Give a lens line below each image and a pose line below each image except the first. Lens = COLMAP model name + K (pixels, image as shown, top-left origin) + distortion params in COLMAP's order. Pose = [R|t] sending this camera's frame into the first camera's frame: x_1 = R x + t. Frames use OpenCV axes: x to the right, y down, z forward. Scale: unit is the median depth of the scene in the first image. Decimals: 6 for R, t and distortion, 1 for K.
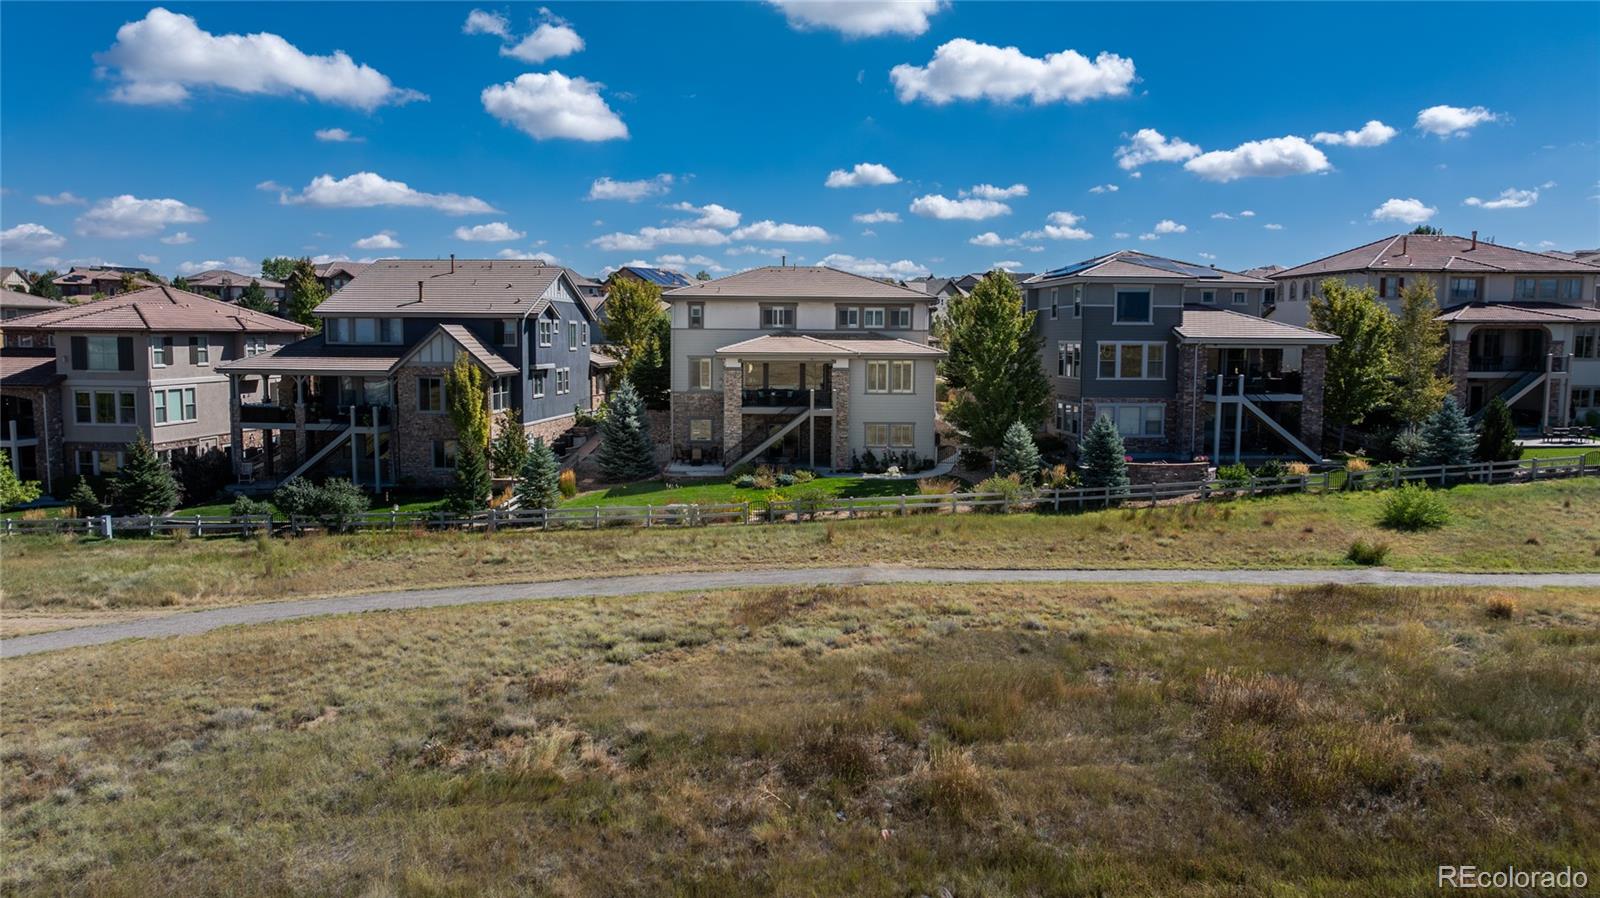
lens RADIAL K [[1084.9, 0, 802.4], [0, 1084.9, 485.9], [0, 0, 1]] dist [0.003429, 0.000951]
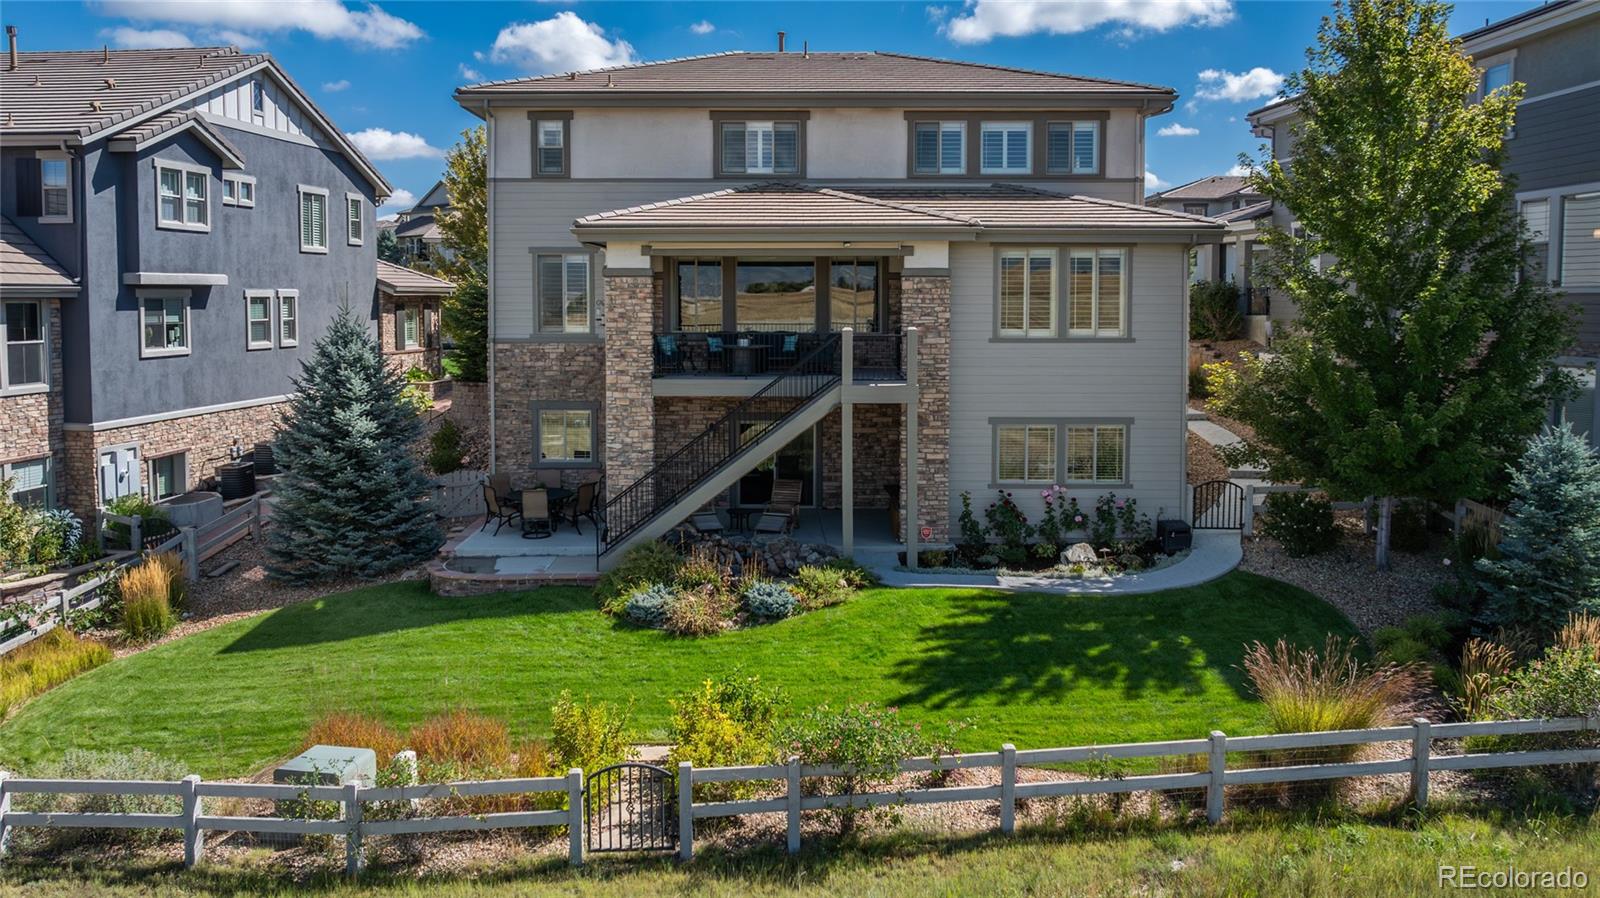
lens RADIAL K [[1166.0, 0, 796.8], [0, 1166.0, 398.0], [0, 0, 1]] dist [-0.000874, 0.000170]
pose [[0.999351, -0.003692, -0.035837, 0.005980], [0.001850, 0.998681, -0.051315, -0.045763], [0.035979, 0.051216, 0.998039, 0.609400]]
